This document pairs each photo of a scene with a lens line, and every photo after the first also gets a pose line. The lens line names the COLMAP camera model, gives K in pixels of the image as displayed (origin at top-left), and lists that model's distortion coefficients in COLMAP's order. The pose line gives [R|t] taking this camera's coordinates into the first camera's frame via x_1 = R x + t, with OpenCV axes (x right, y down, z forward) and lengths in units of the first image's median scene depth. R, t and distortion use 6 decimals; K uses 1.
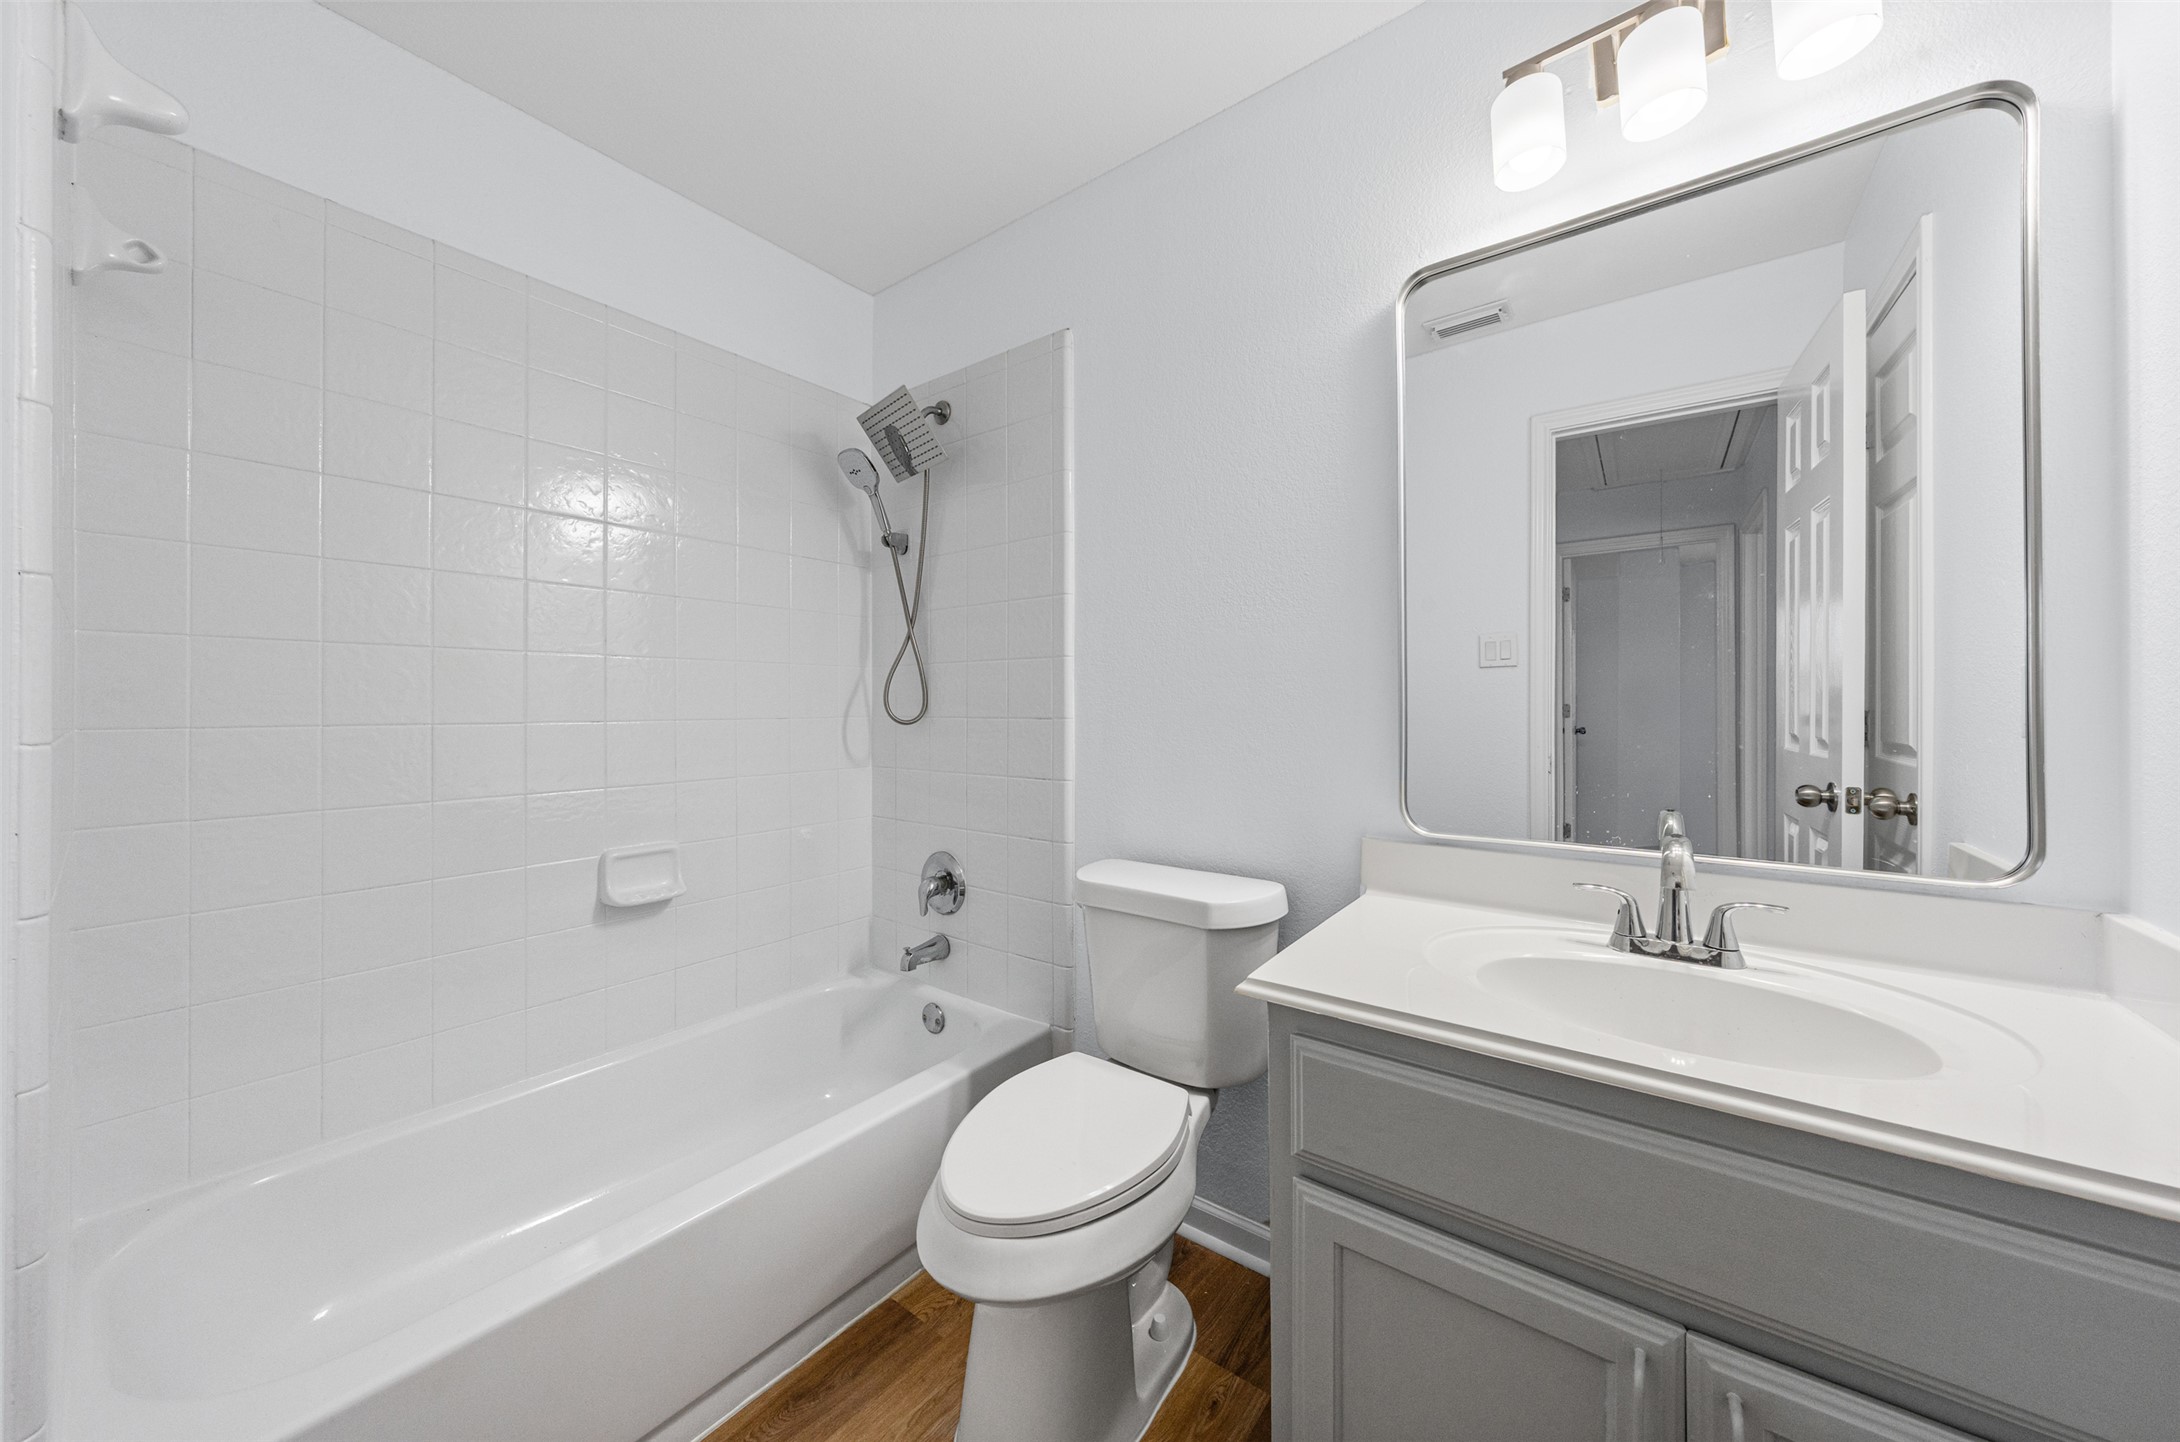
lens RADIAL K [[754.0, 0, 1103.5], [0, 754.0, 704.9], [0, 0, 1]] dist [-0.005750, -0.000334]
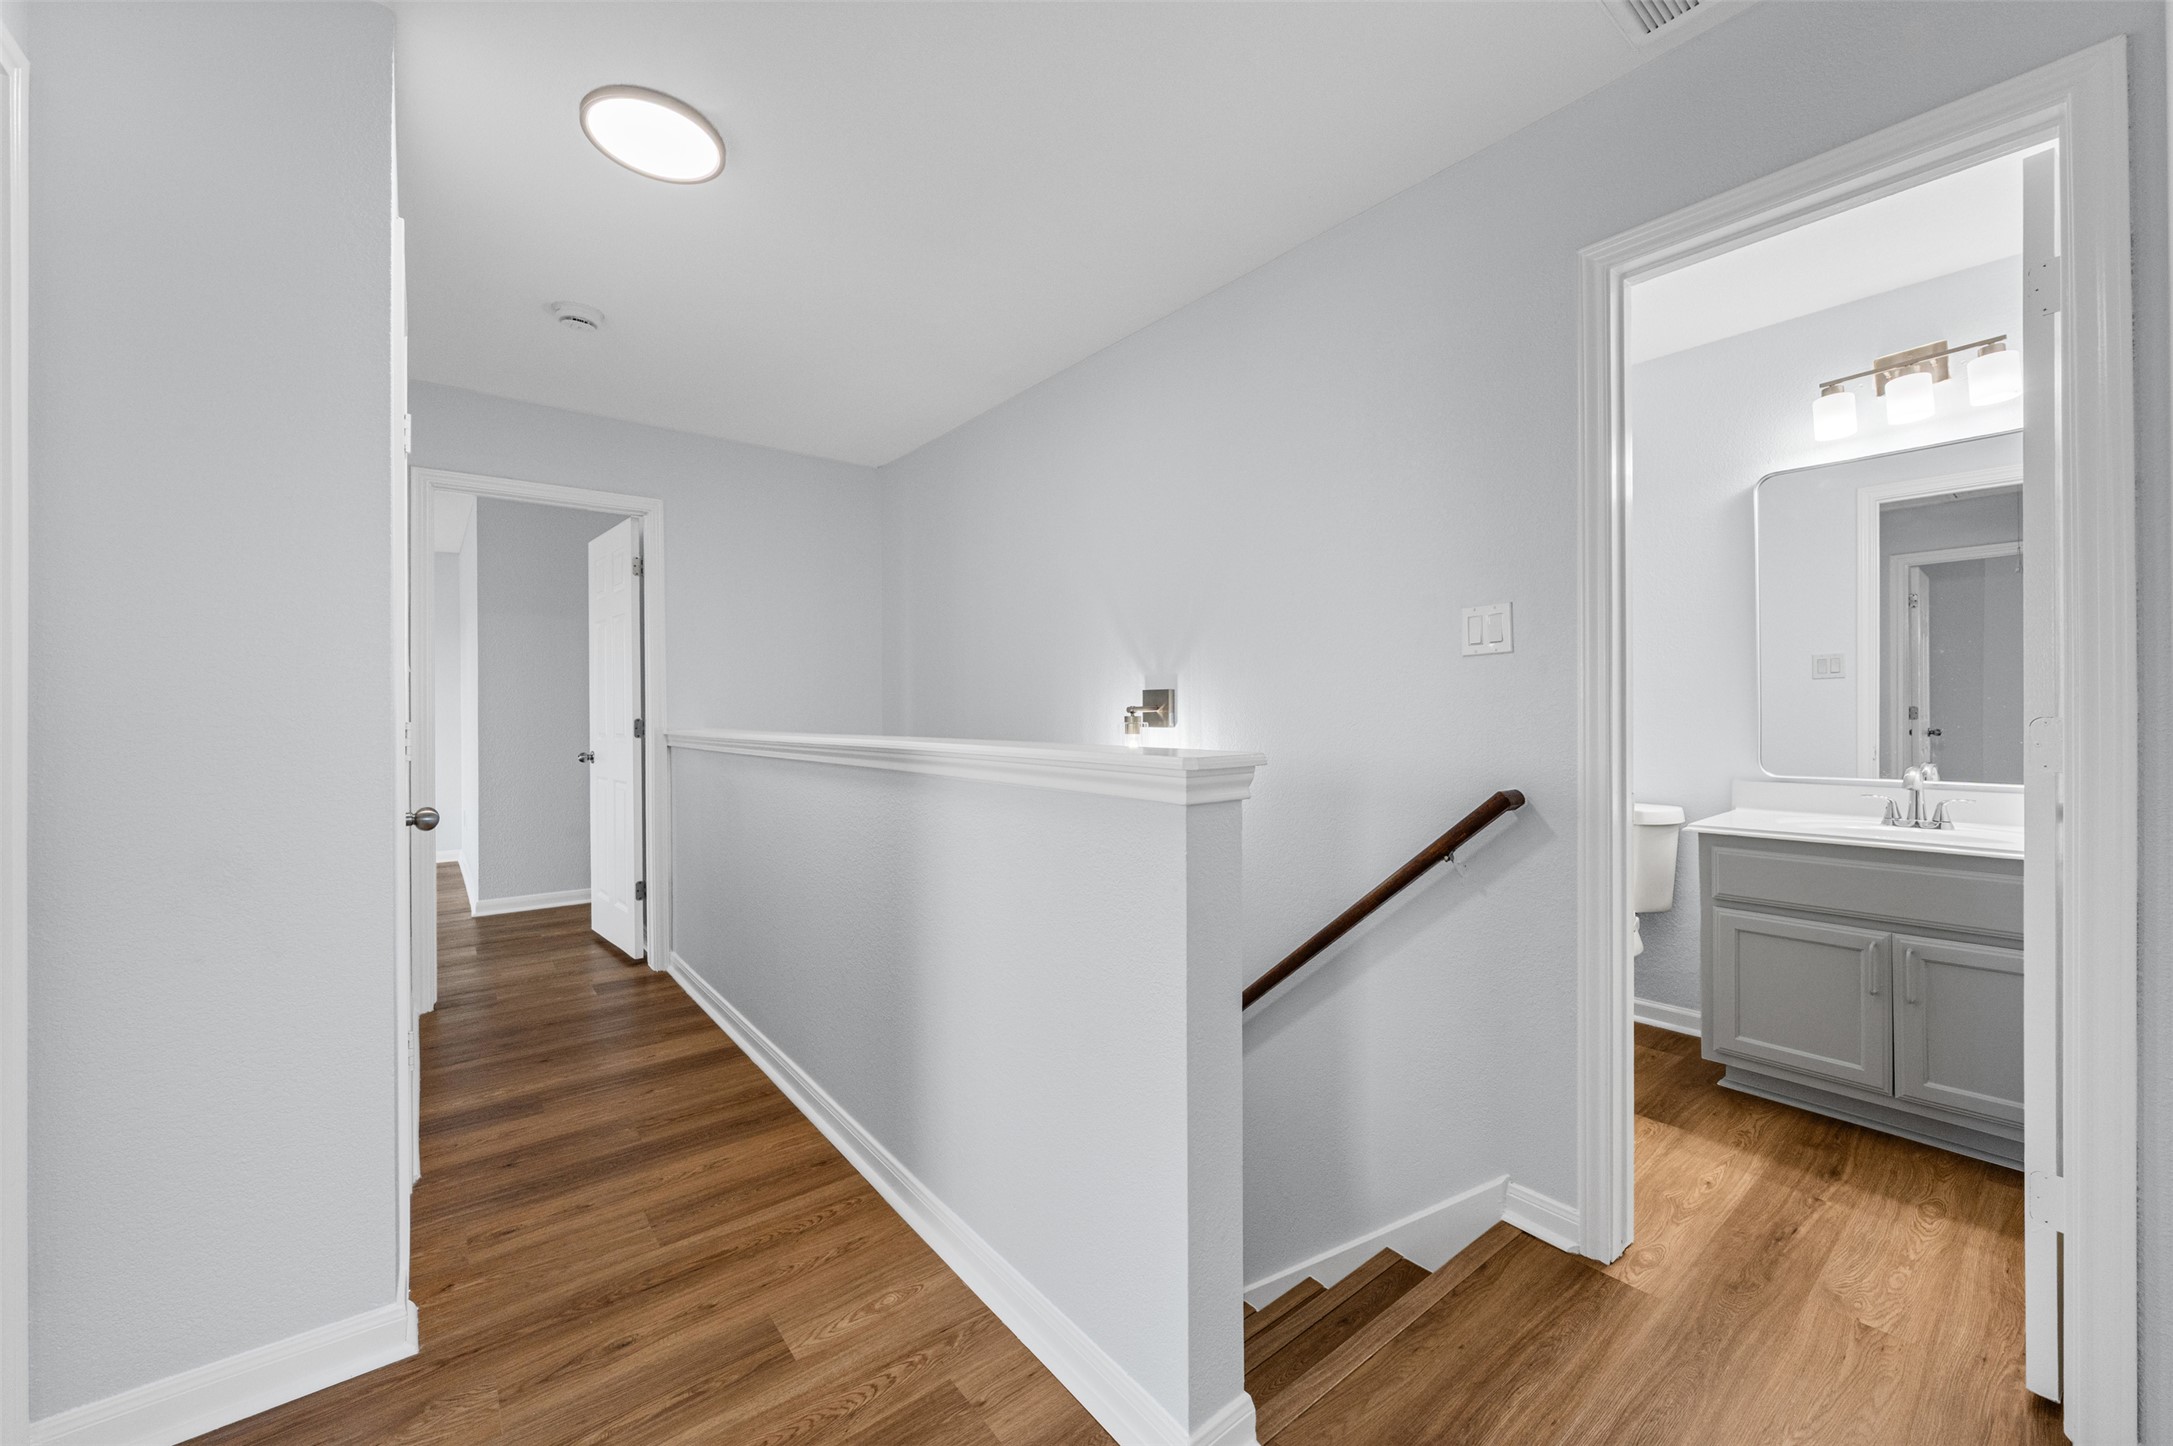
lens RADIAL K [[872.2, 0, 1089.3], [0, 872.2, 705.5], [0, 0, 1]] dist [-0.001416, -0.000103]
pose [[0.969697, -0.002515, -0.244297, -0.866186], [0.000996, 0.999979, -0.006340, 0.011409], [0.244308, 0.005905, 0.969680, -1.889536]]
